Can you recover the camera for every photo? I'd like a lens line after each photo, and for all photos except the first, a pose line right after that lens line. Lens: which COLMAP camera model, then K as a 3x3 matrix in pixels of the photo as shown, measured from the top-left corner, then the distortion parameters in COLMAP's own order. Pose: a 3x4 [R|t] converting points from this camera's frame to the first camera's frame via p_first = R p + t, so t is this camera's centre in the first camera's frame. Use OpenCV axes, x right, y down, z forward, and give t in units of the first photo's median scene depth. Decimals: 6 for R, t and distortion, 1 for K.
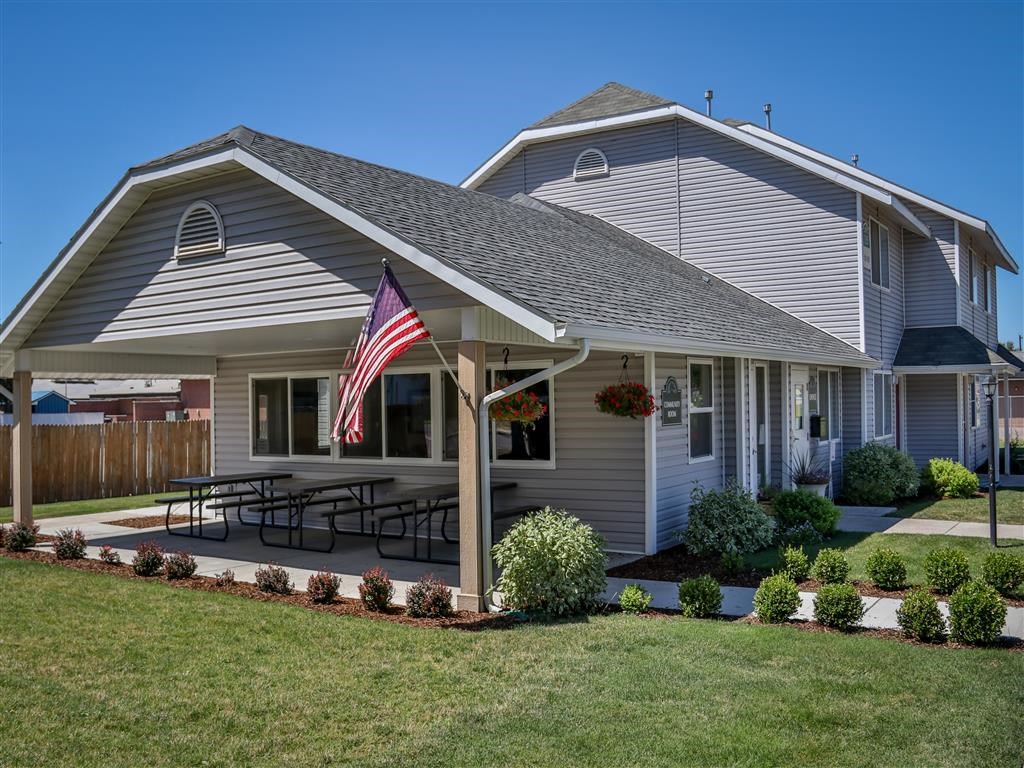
lens RADIAL K [[979.0, 0, 498.1], [0, 979.0, 383.2], [0, 0, 1]] dist [-0.179842, 0.178027]
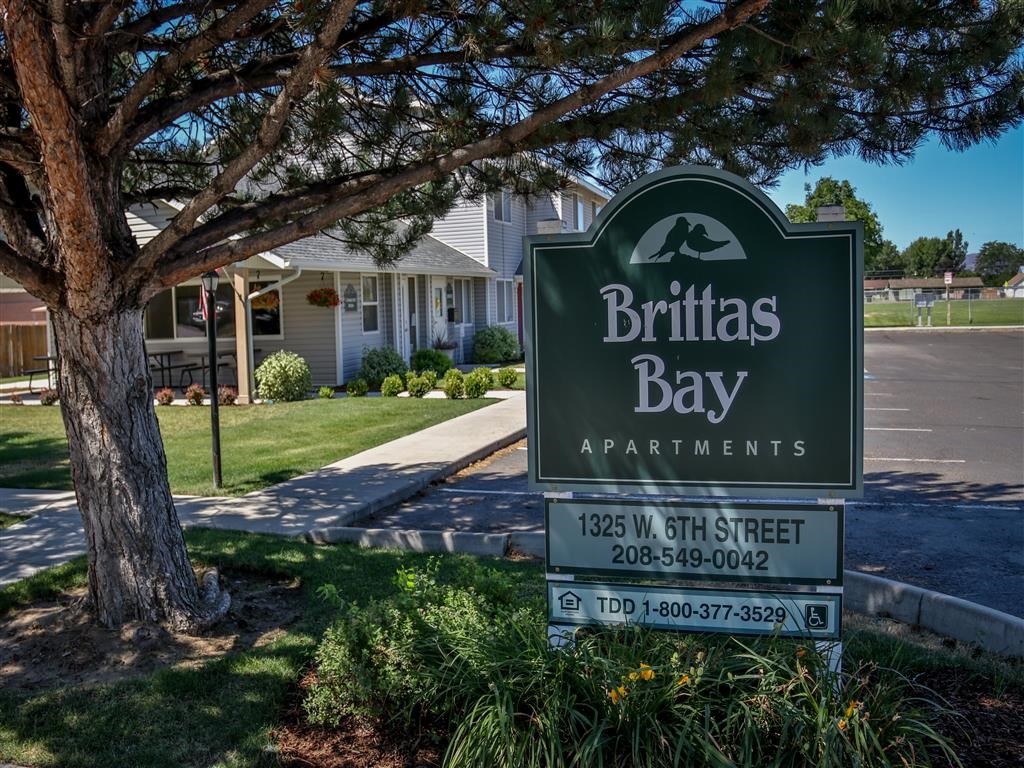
lens RADIAL K [[979.0, 0, 498.1], [0, 979.0, 383.2], [0, 0, 1]] dist [-0.179842, 0.178027]
pose [[0.959799, -0.036720, 0.278275, -0.058793], [0.010591, 0.995438, 0.094824, 0.007654], [-0.280487, -0.088065, 0.955809, -0.757011]]
